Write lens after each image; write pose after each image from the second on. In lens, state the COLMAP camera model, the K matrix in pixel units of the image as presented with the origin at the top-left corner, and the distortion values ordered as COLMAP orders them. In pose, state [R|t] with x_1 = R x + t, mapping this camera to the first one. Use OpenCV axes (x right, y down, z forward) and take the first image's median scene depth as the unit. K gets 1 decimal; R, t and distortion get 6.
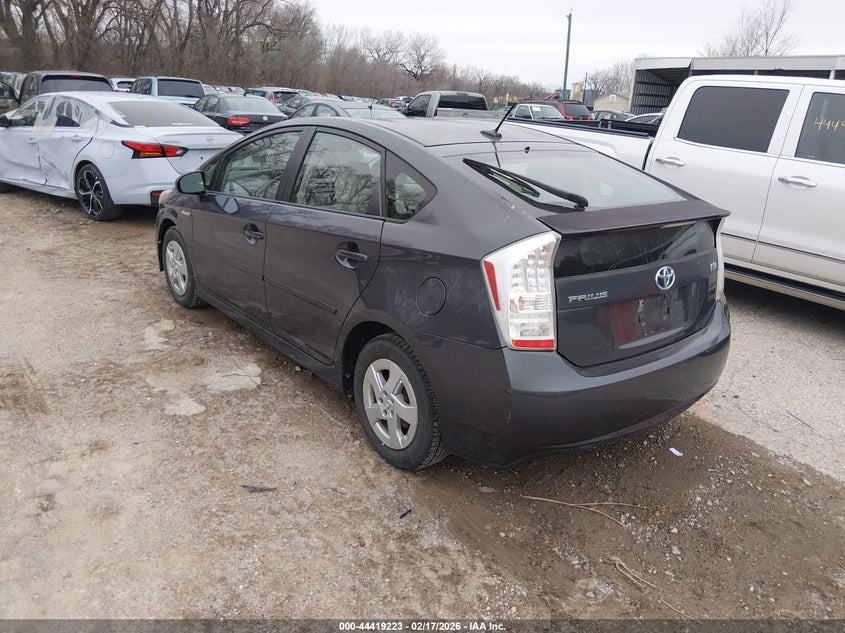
lens RADIAL K [[695.6, 0, 422.5], [0, 695.6, 316.5], [0, 0, 1]] dist [0.006073, 0.000044]
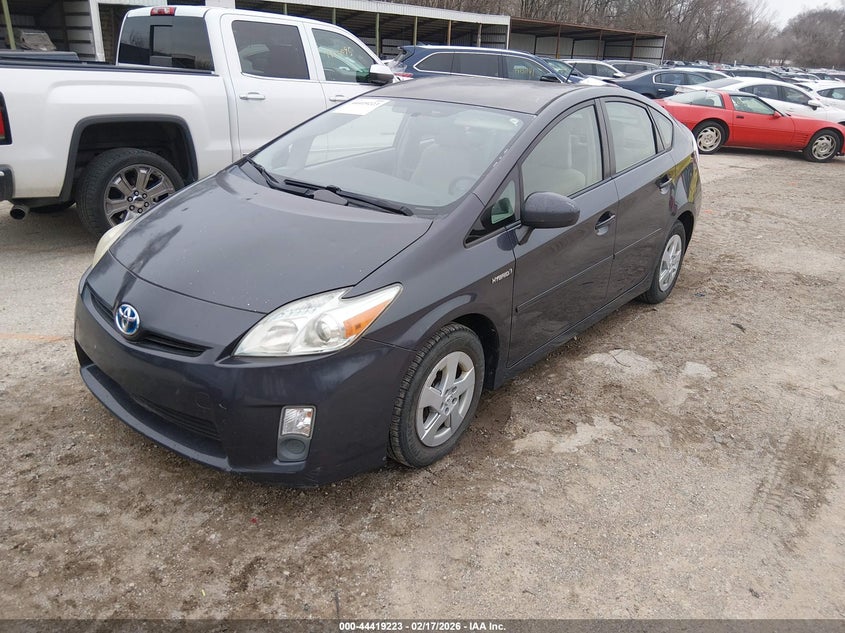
lens RADIAL K [[695.6, 0, 422.5], [0, 695.6, 316.5], [0, 0, 1]] dist [0.006073, 0.000044]
pose [[-0.292923, -0.393034, 0.871620, -1.013776], [0.199395, 0.866453, 0.457714, -0.477939], [-0.935114, 0.307871, -0.175435, 1.393171]]
